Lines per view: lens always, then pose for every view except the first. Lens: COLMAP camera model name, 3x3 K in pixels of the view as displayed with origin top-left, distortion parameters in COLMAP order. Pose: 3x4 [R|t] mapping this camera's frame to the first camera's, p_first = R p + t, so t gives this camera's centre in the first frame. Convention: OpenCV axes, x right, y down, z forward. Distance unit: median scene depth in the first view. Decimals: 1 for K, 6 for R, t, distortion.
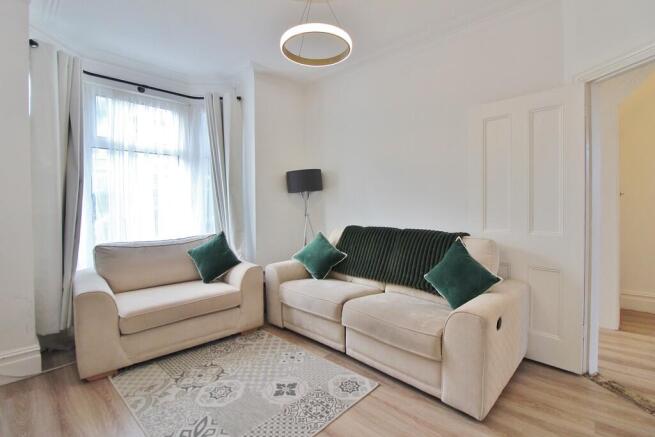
lens RADIAL K [[302.9, 0, 330.9], [0, 302.9, 209.7], [0, 0, 1]] dist [0.003204, -0.008113]
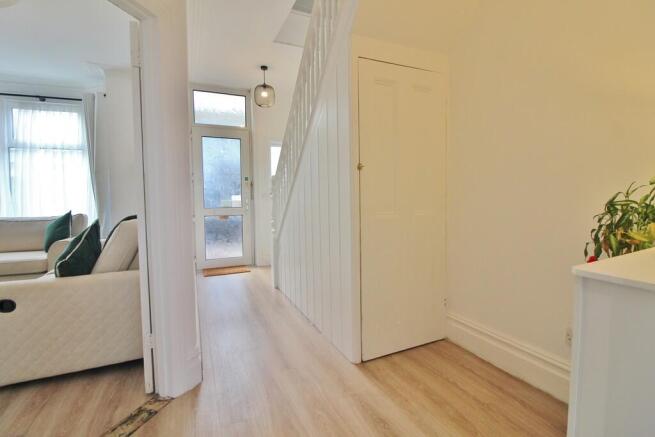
lens RADIAL K [[302.9, 0, 330.9], [0, 302.9, 209.7], [0, 0, 1]] dist [0.003204, -0.008113]
pose [[0.908509, 0.019880, -0.417391, 1.107018], [-0.016654, 0.999797, 0.011371, 0.045846], [0.417533, -0.003379, 0.908656, 0.352854]]
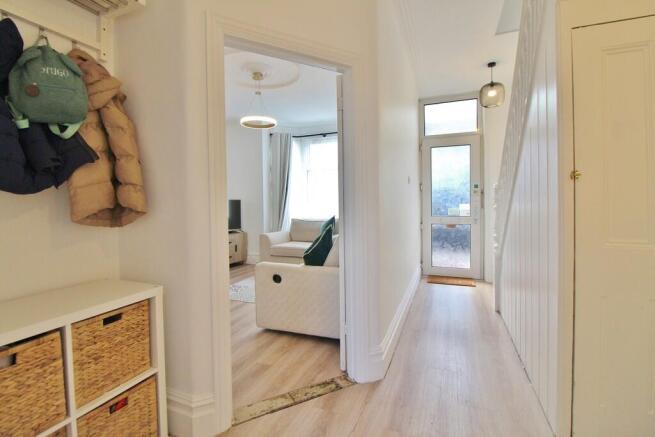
lens RADIAL K [[302.9, 0, 330.9], [0, 302.9, 209.7], [0, 0, 1]] dist [0.003204, -0.008113]
pose [[0.345512, 0.026931, -0.938028, 1.203115], [-0.033303, 0.999310, 0.016424, 0.020160], [0.937823, 0.025565, 0.346171, 0.443091]]
